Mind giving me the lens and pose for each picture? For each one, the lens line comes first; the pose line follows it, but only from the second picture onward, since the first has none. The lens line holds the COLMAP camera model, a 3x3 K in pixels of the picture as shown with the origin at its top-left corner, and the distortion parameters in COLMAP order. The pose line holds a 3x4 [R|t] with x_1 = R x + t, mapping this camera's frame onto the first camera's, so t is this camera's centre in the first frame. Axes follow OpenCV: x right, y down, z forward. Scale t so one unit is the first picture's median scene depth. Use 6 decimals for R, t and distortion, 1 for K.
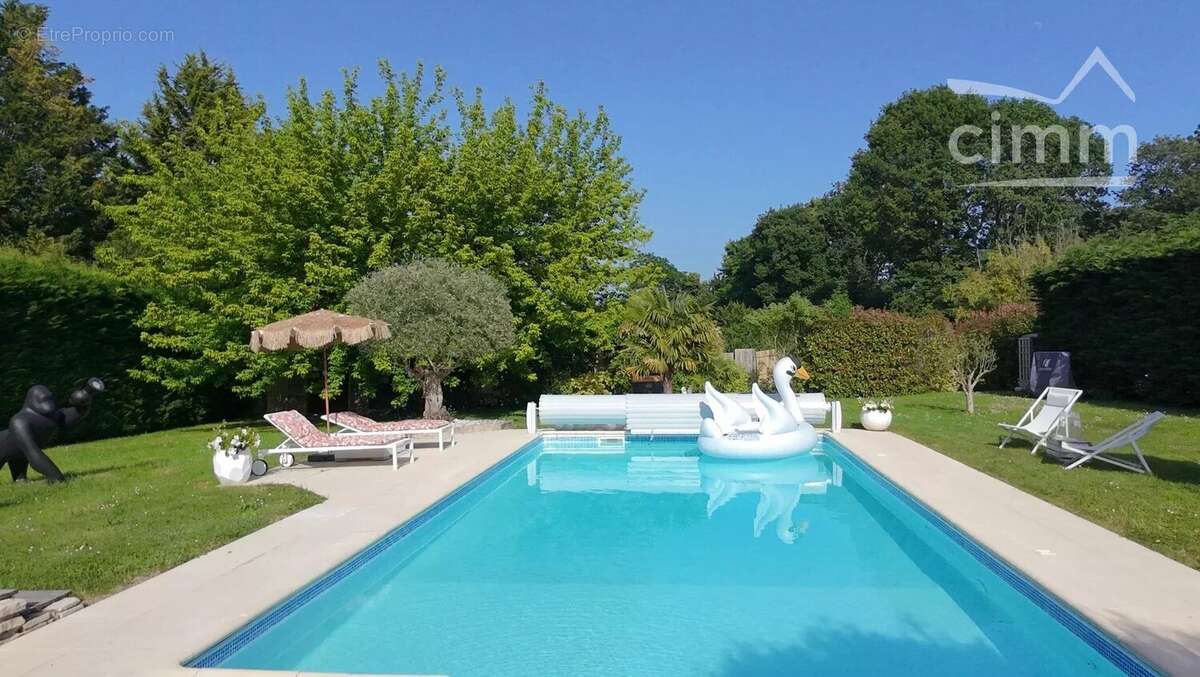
lens RADIAL K [[930.9, 0, 600.0], [0, 930.9, 338.5], [0, 0, 1]] dist [0.012733, 0.001142]
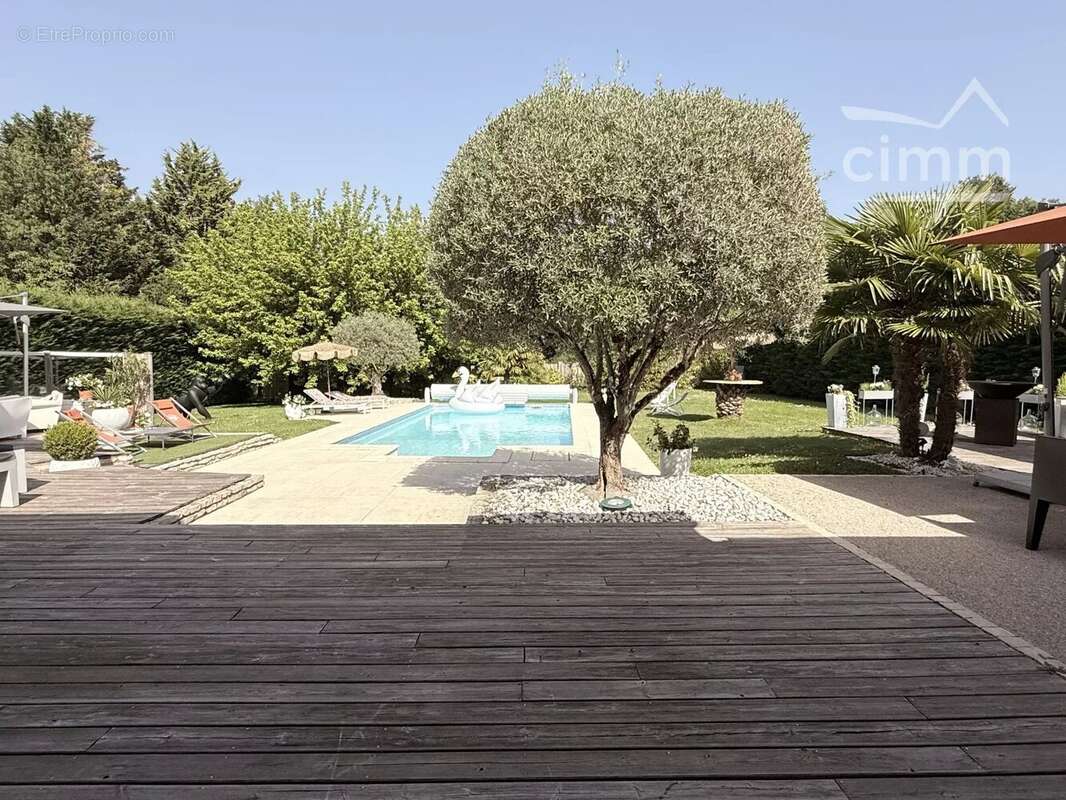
lens RADIAL K [[641.8, 0, 533.0], [0, 641.8, 400.0], [0, 0, 1]] dist [0.001811, 0.000301]
pose [[0.996641, 0.009010, 0.081393, 0.021885], [-0.014955, 0.997239, 0.072734, -0.005247], [-0.080513, -0.073707, 0.994025, -0.207890]]
